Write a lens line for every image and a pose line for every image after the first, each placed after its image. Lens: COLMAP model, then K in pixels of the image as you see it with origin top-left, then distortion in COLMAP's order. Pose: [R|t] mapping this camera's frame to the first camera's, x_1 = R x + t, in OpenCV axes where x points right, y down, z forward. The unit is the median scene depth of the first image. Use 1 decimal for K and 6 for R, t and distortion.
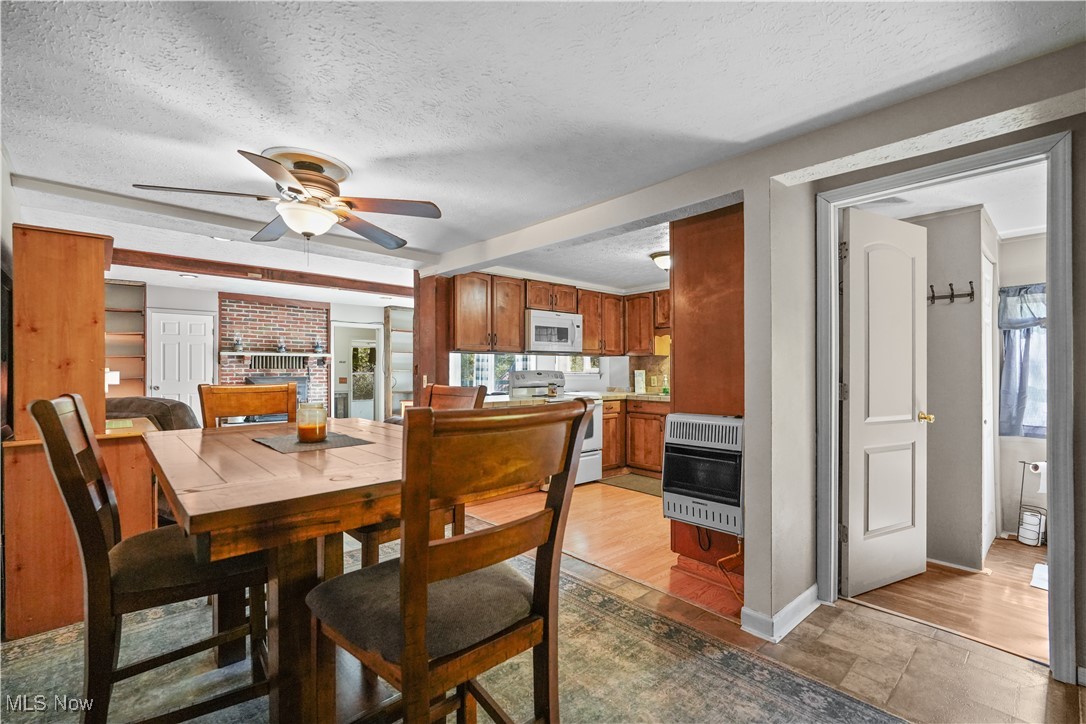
lens RADIAL K [[491.4, 0, 549.7], [0, 491.4, 373.6], [0, 0, 1]] dist [-0.000779, -0.000084]
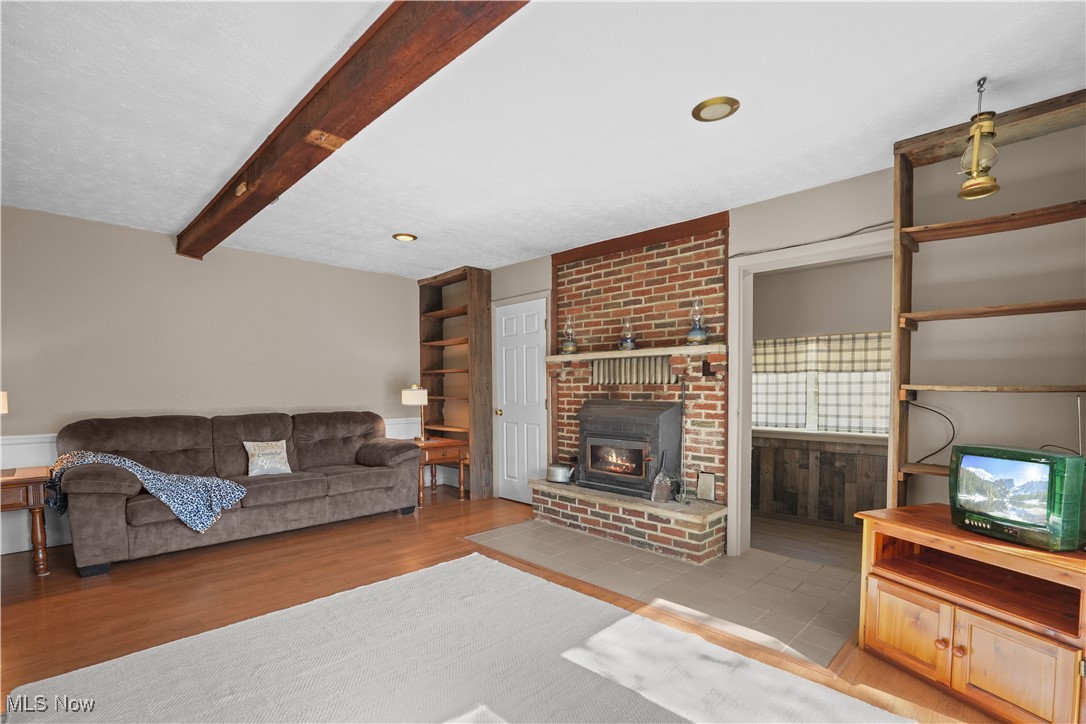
lens RADIAL K [[491.4, 0, 549.7], [0, 491.4, 373.6], [0, 0, 1]] dist [-0.000779, -0.000084]
pose [[0.065604, -0.030940, -0.997366, -0.130219], [-0.005428, 0.999493, -0.031363, -0.008027], [0.997831, 0.007471, 0.065403, 1.439649]]
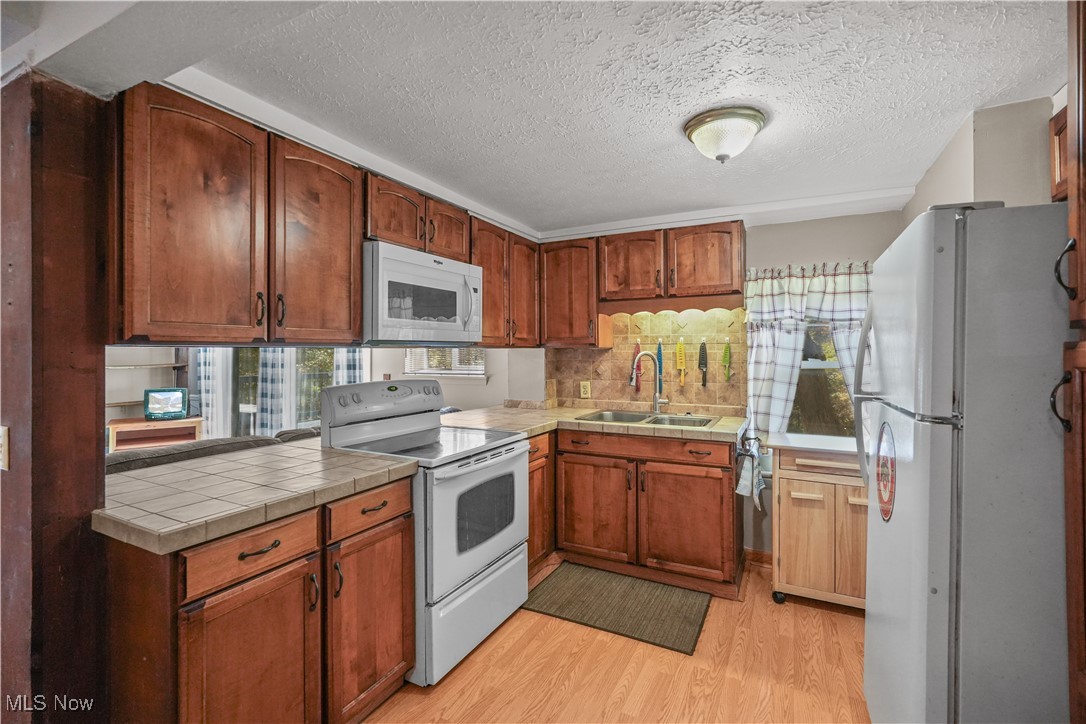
lens RADIAL K [[482.9, 0, 547.3], [0, 482.9, 349.1], [0, 0, 1]] dist [-0.018065, 0.011049]
pose [[0.937754, 0.000562, 0.347301, -0.042112], [0.003893, 0.999919, -0.012129, -0.030737], [-0.347279, 0.012726, 0.937675, 0.520944]]
